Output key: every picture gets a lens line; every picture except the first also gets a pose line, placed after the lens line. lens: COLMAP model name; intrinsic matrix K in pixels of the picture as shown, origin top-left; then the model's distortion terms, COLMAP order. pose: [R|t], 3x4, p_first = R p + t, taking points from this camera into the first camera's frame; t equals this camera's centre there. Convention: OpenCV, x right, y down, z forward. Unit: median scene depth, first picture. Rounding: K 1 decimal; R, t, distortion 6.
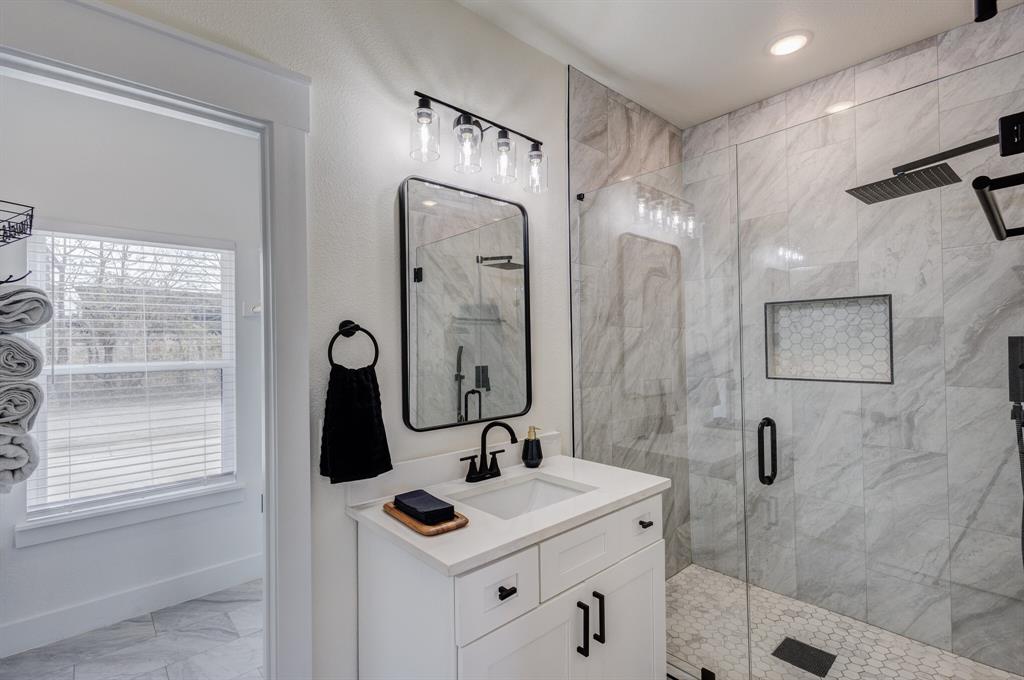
lens RADIAL K [[470.3, 0, 517.1], [0, 470.3, 338.9], [0, 0, 1]] dist [0.005095, -0.004487]
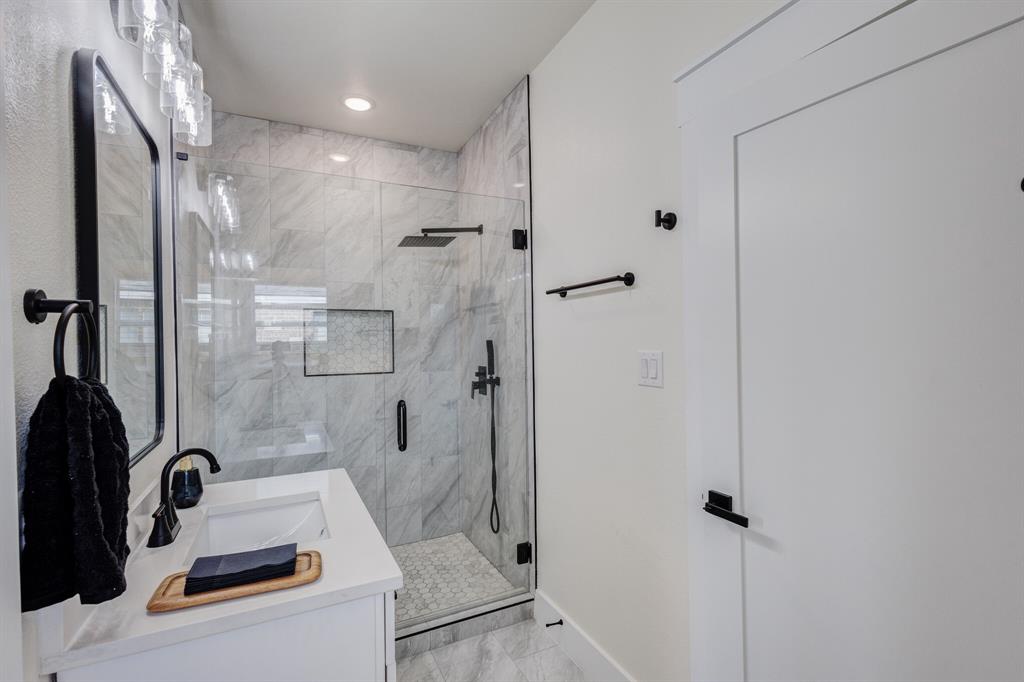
lens RADIAL K [[470.3, 0, 517.1], [0, 470.3, 339.9], [0, 0, 1]] dist [0.005095, -0.004487]
pose [[0.262678, 0.013483, 0.964789, -0.455525], [-0.005259, 0.999908, -0.012542, 0.010174], [-0.964869, -0.001779, 0.262724, 0.241583]]
